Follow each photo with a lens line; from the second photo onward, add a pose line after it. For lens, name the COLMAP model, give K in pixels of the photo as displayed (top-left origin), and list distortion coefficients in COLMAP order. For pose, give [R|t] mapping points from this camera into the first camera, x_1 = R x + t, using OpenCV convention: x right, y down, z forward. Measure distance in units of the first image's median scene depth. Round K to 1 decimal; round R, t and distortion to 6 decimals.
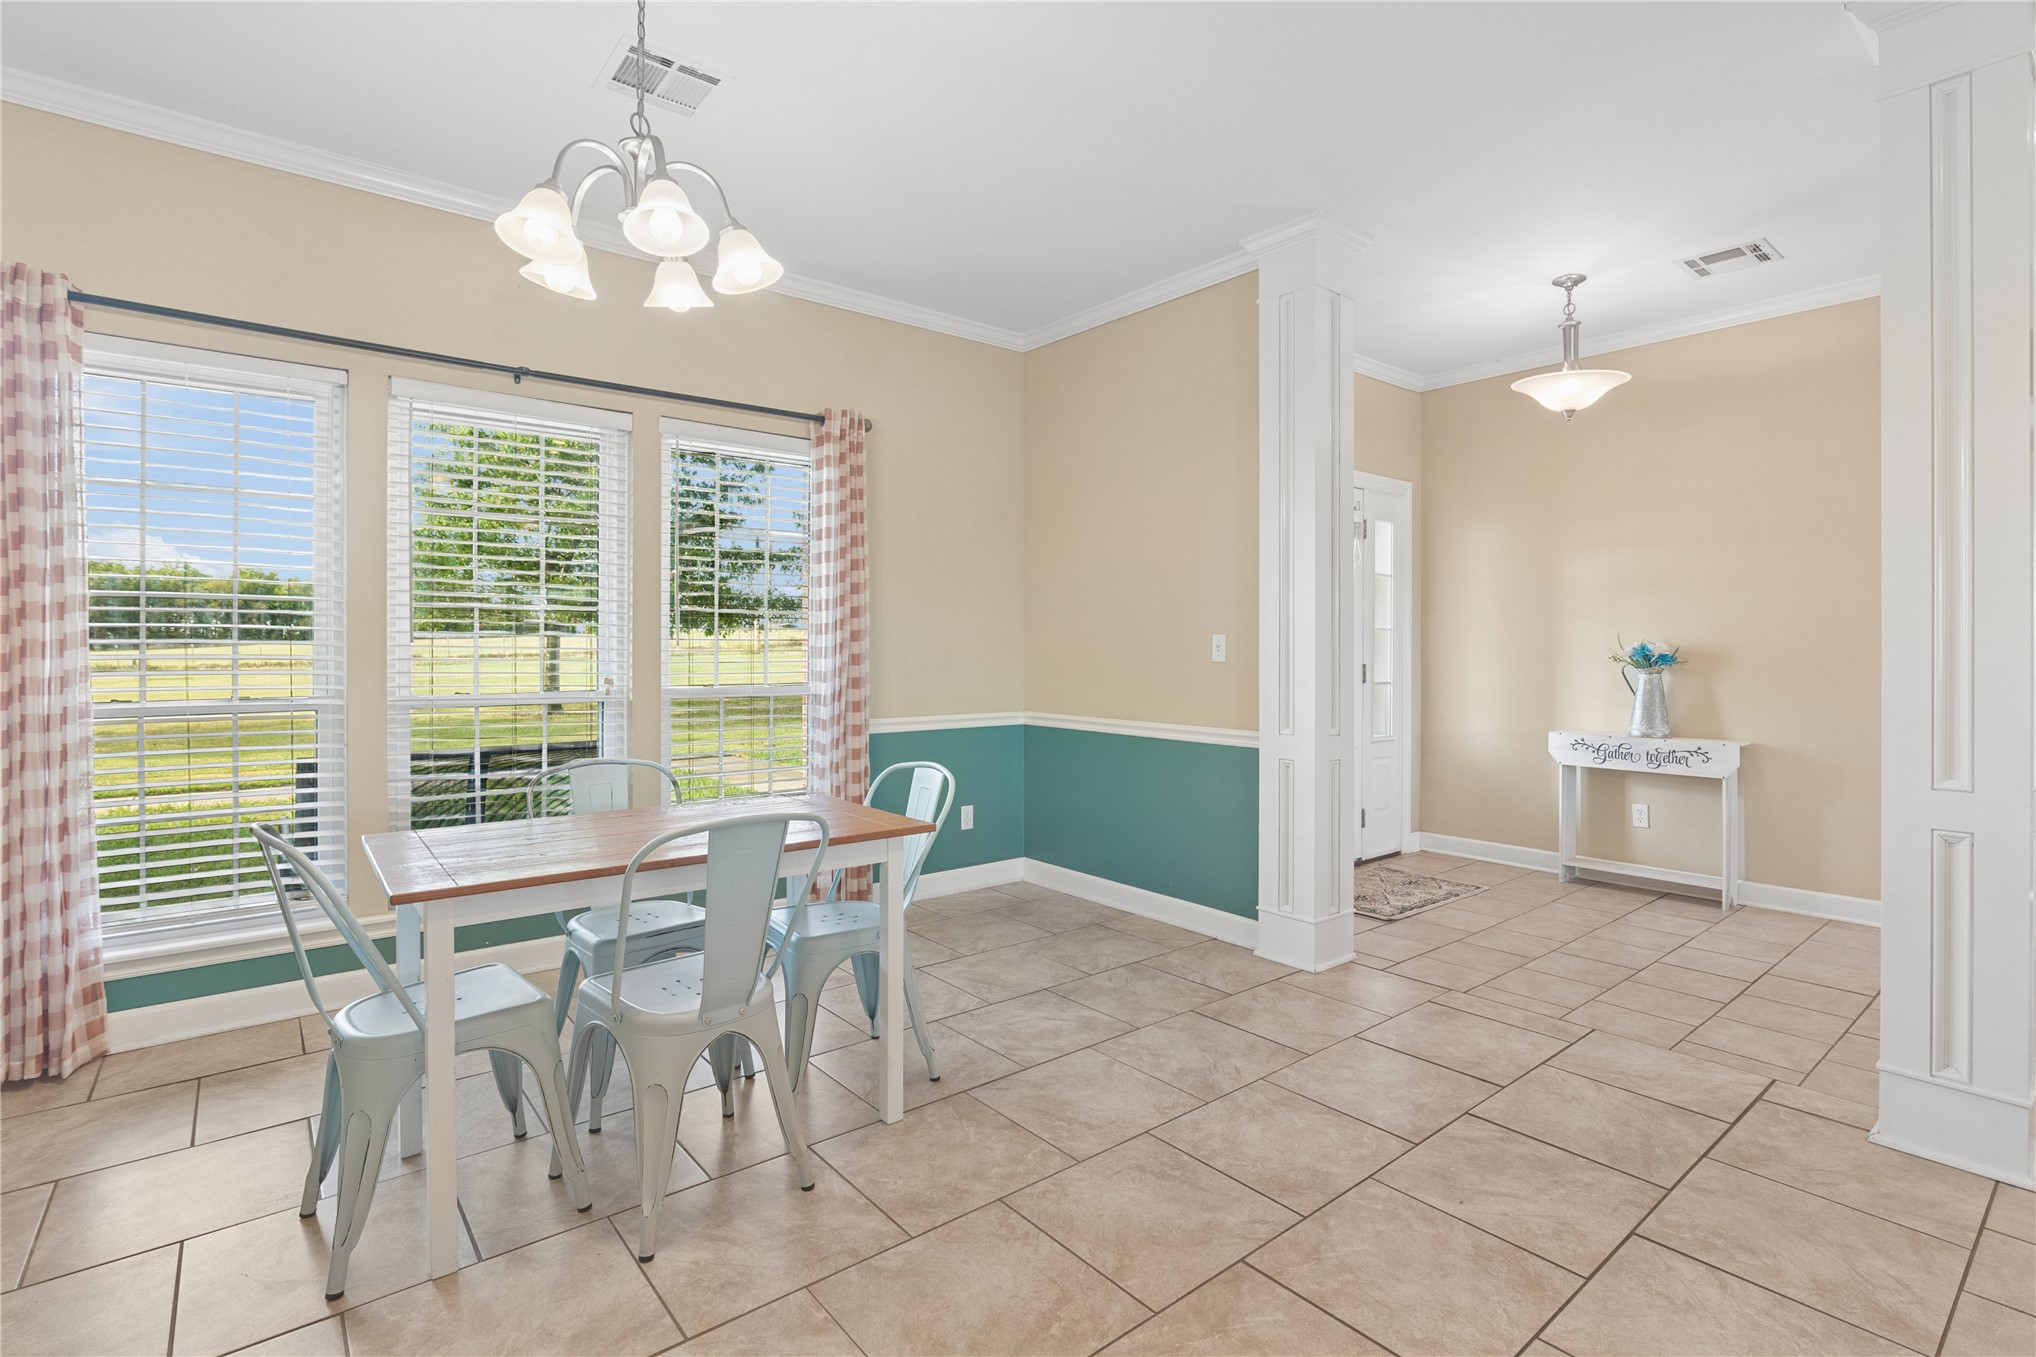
lens RADIAL K [[962.3, 0, 1023.7], [0, 962.3, 641.5], [0, 0, 1]] dist [-0.000860, 0.000321]
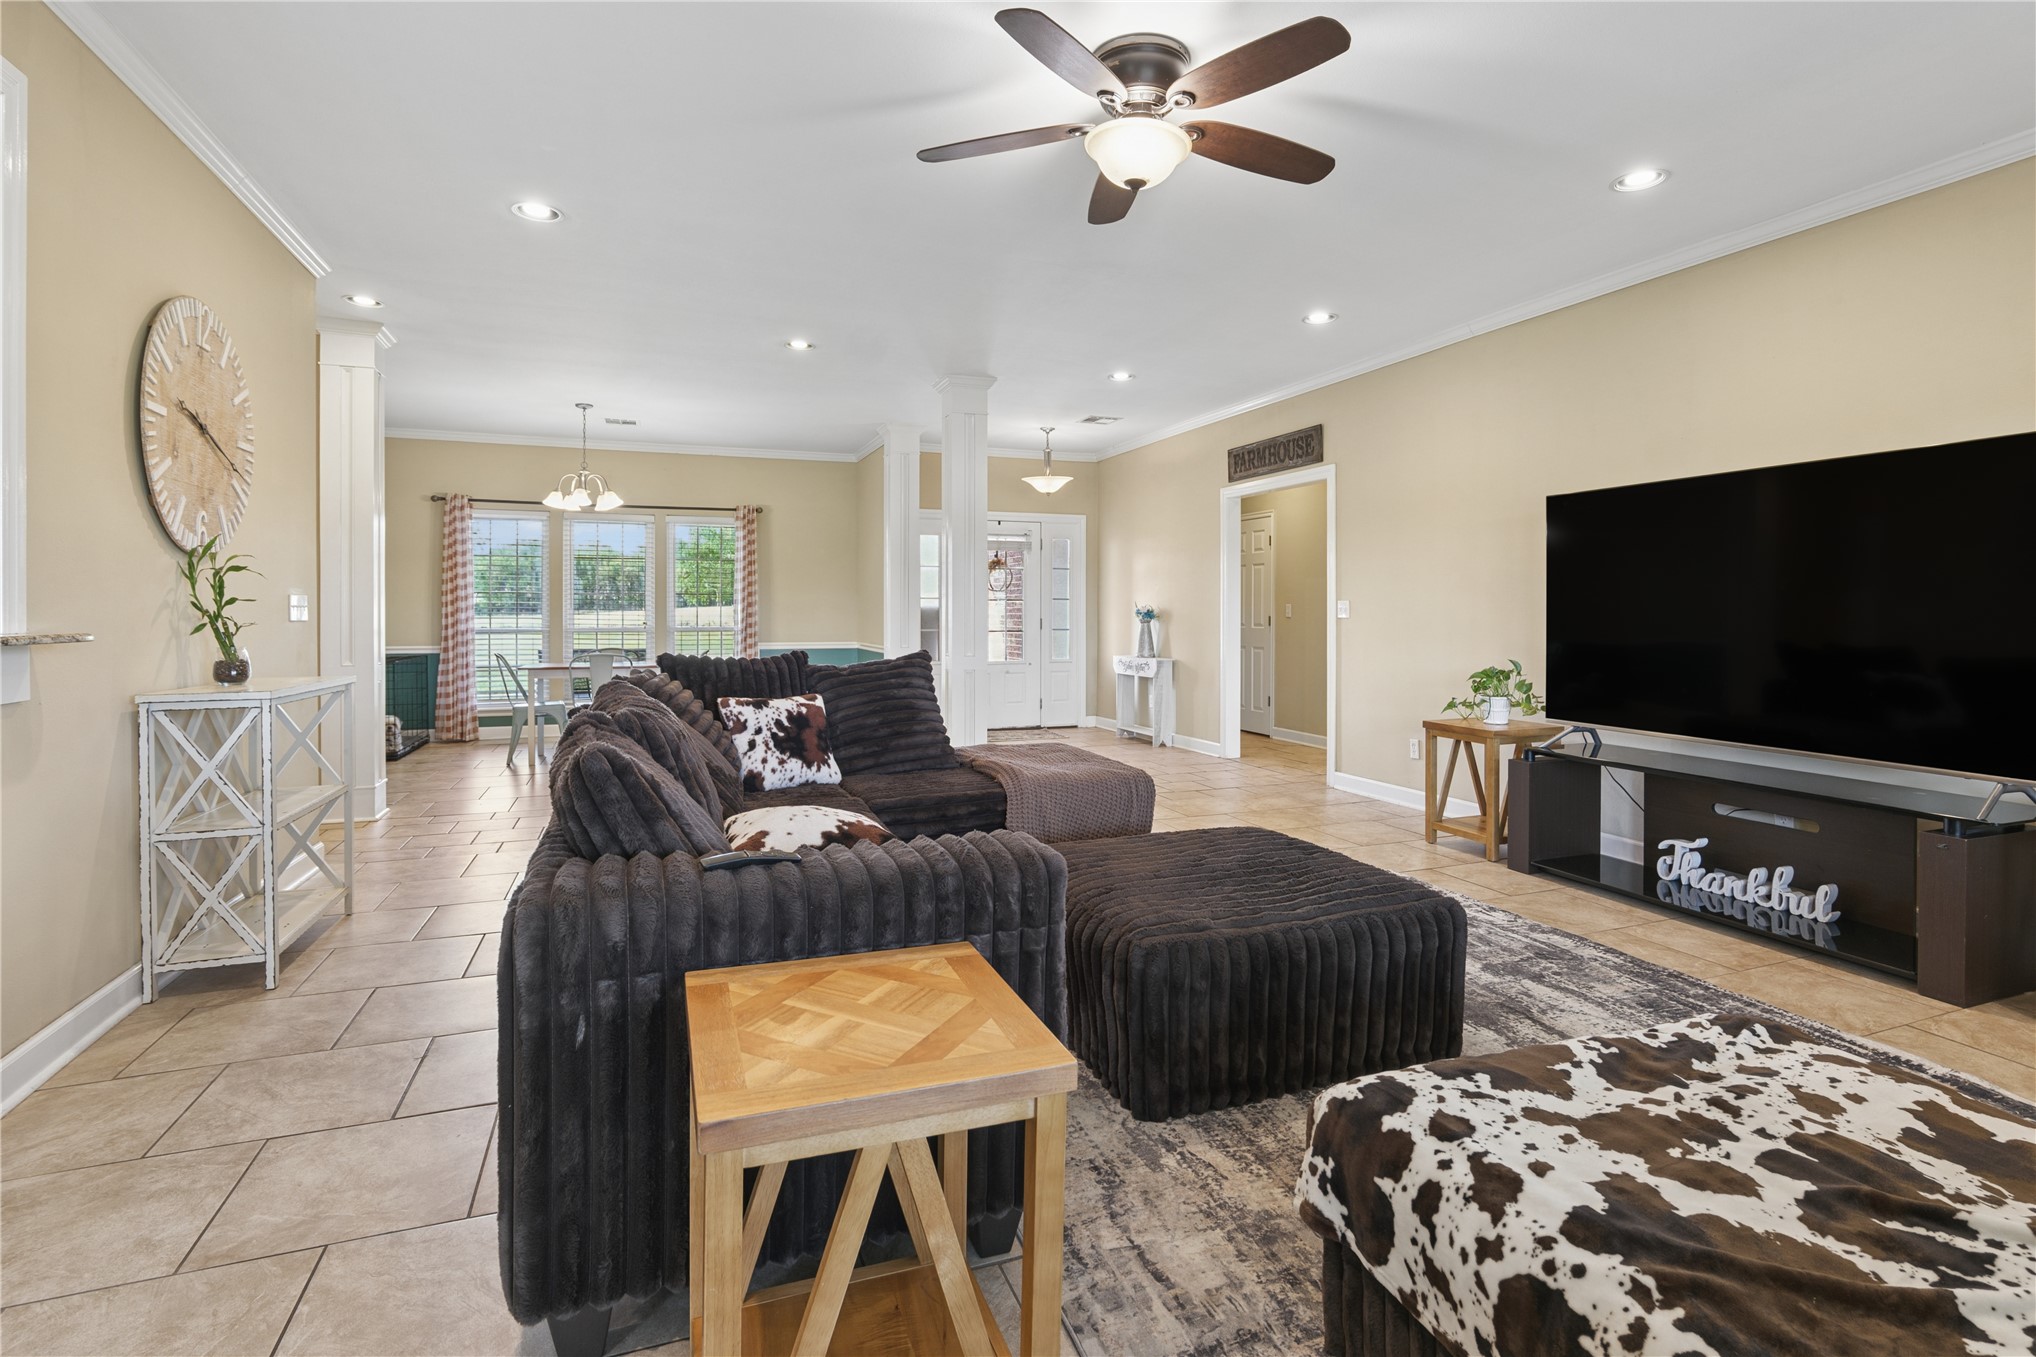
lens RADIAL K [[958.6, 0, 1017.0], [0, 958.6, 604.1], [0, 0, 1]] dist [-0.000151, 0.000076]
pose [[0.946811, -0.004496, -0.321760, 1.154490], [0.002792, 0.999980, -0.005756, 0.007178], [0.321779, 0.004552, 0.946804, -0.939496]]
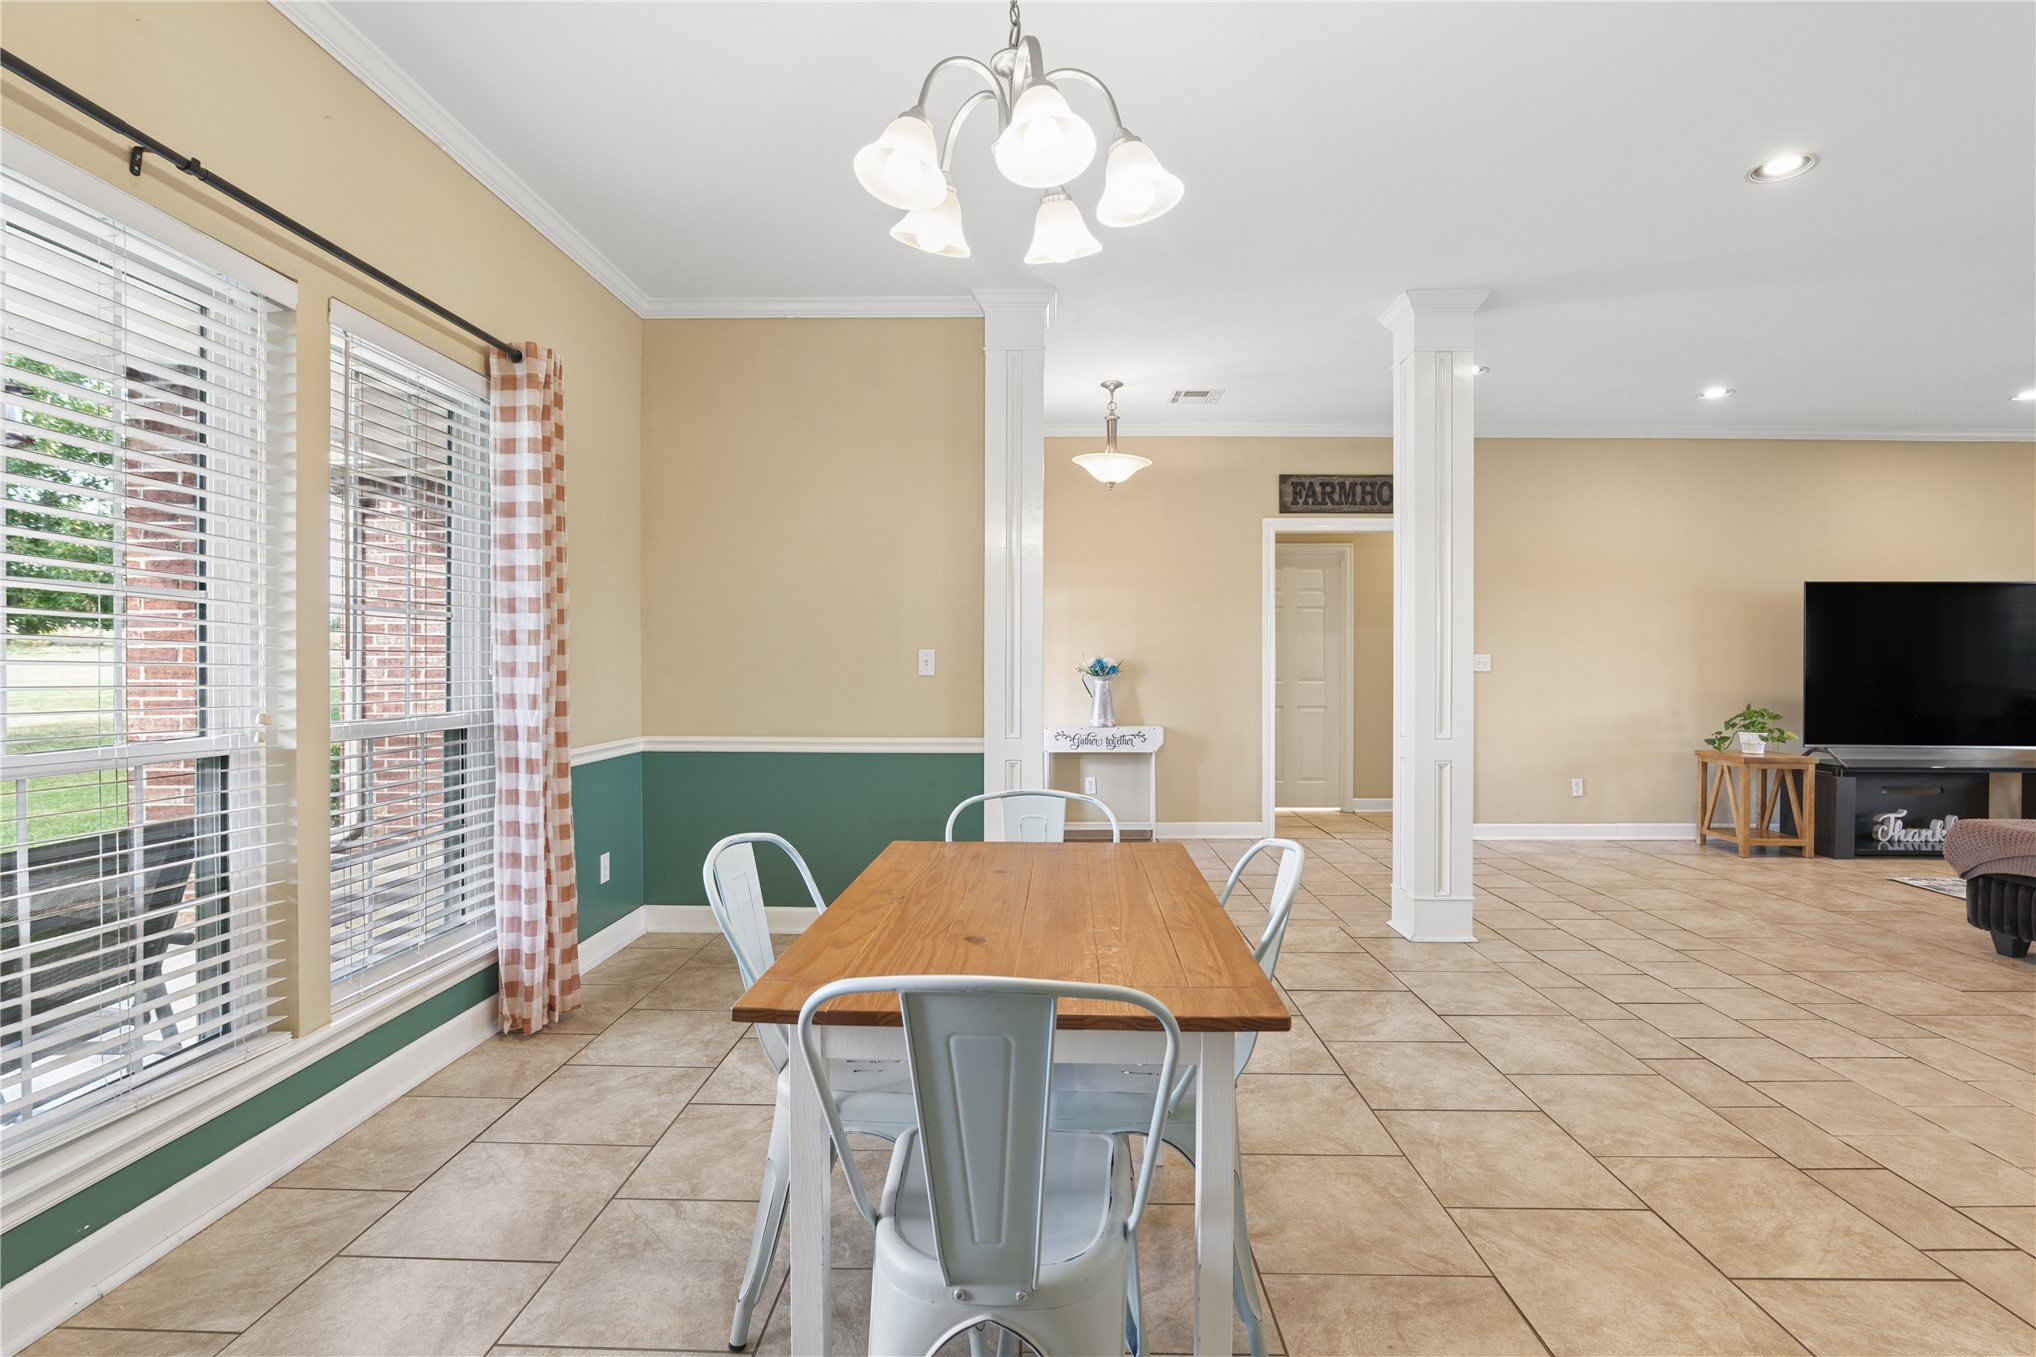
lens RADIAL K [[963.9, 0, 1021.5], [0, 963.9, 662.4], [0, 0, 1]] dist [-0.009900, 0.000512]
pose [[0.653476, -0.002739, 0.756943, -0.519873], [-0.003827, 0.999969, 0.006922, -0.000882], [-0.756938, -0.007420, 0.653445, 0.223281]]
